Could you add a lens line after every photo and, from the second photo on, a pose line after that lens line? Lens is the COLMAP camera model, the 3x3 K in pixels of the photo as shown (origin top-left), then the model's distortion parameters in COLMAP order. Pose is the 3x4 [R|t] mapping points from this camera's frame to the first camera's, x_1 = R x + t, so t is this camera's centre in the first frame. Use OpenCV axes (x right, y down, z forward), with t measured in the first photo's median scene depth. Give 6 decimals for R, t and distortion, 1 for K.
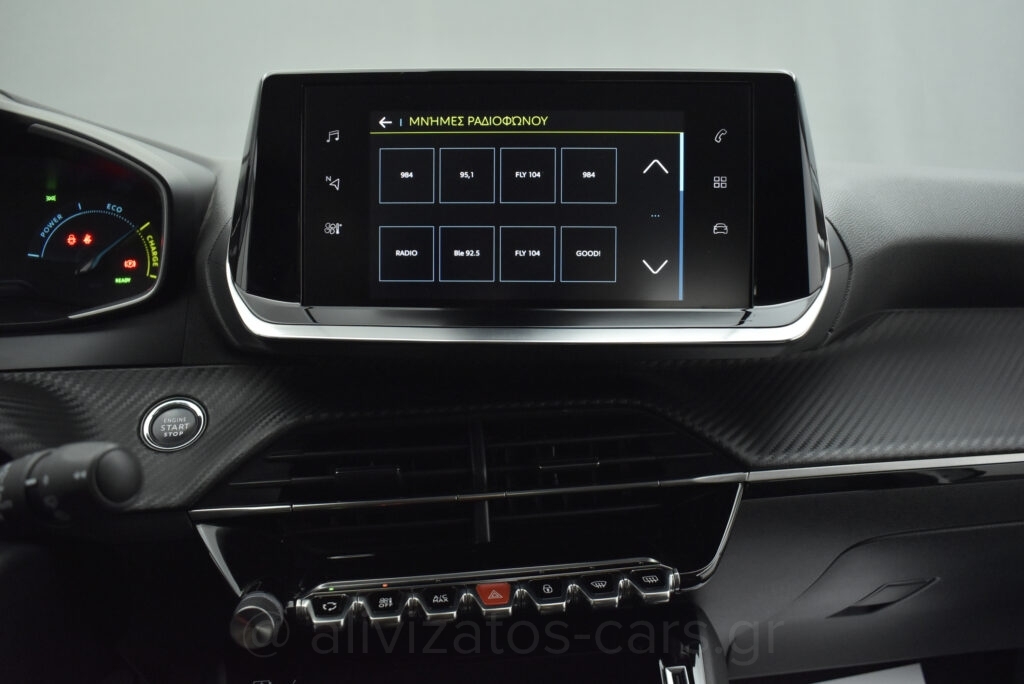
lens RADIAL K [[805.5, 0, 512.7], [0, 805.5, 347.5], [0, 0, 1]] dist [-0.089004, 0.003027]
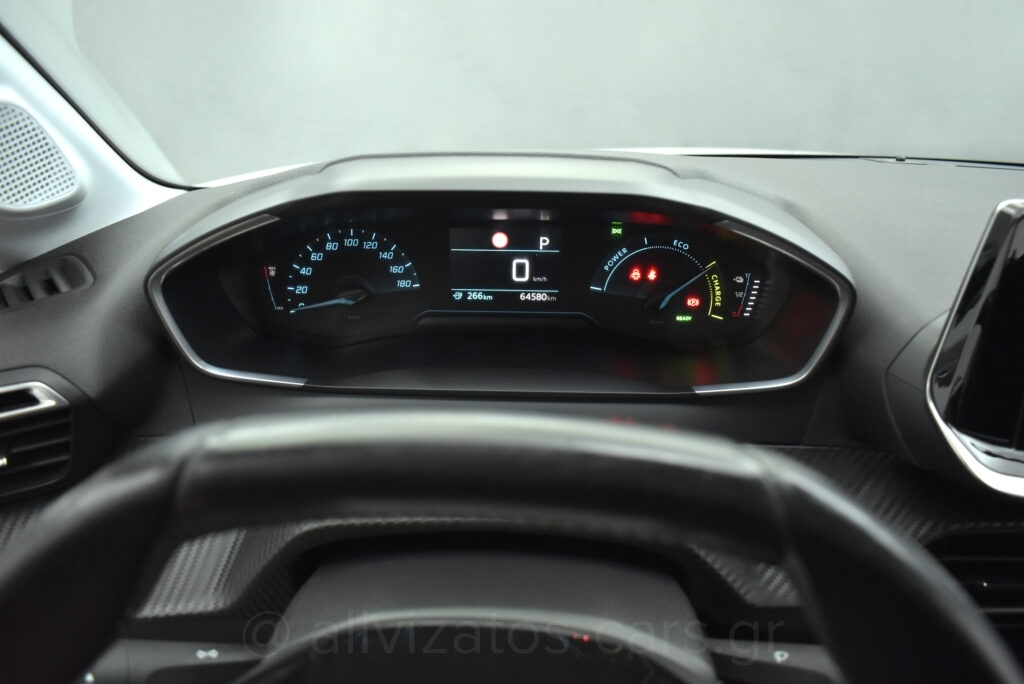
lens RADIAL K [[805.5, 0, 509.6], [0, 805.5, 339.3], [0, 0, 1]] dist [-0.089004, 0.003027]
pose [[0.987444, 0.082795, -0.134530, -0.575142], [-0.049644, 0.971138, 0.233297, -0.285517], [0.149963, -0.223689, 0.963055, -0.015443]]
